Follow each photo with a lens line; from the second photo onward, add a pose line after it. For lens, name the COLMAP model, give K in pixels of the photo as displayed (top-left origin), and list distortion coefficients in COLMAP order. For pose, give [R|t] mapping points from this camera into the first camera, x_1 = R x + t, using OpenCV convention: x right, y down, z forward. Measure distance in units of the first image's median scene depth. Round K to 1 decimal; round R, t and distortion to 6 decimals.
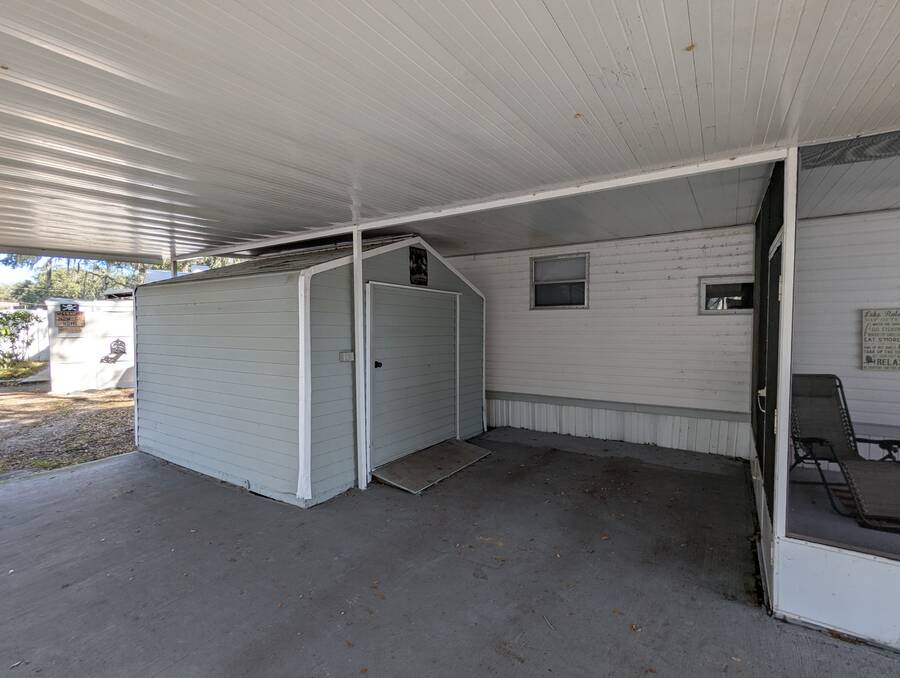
lens RADIAL K [[425.6, 0, 447.6], [0, 425.6, 341.7], [0, 0, 1]] dist [0.002200, 0.000367]
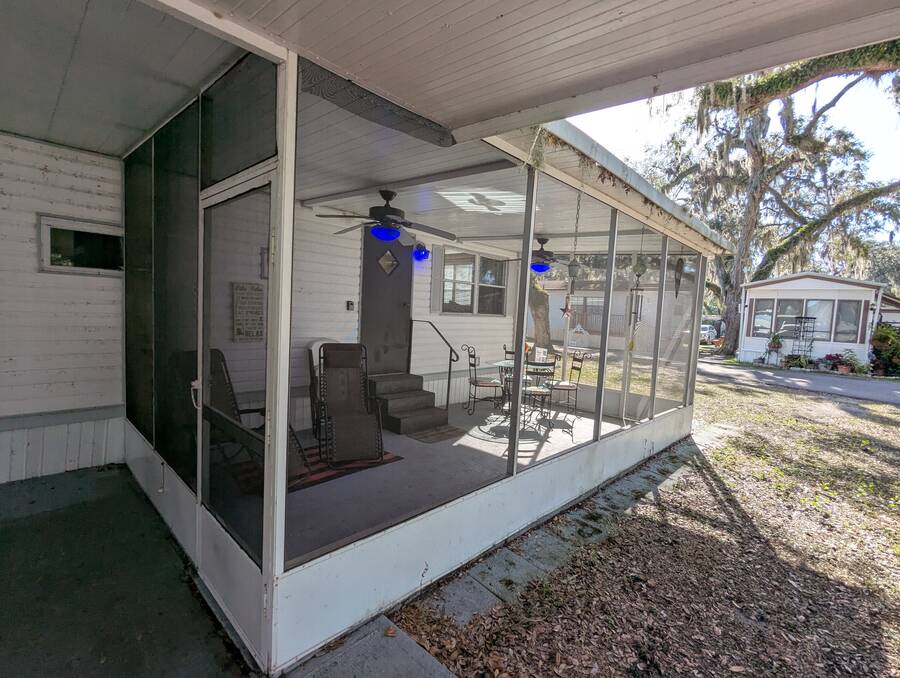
lens RADIAL K [[425.6, 0, 447.6], [0, 425.6, 341.7], [0, 0, 1]] dist [0.002200, 0.000367]
pose [[0.181610, -0.060246, 0.981524, 0.052996], [-0.013958, 0.997863, 0.063832, -0.006095], [-0.983272, -0.025293, 0.180381, 0.271844]]
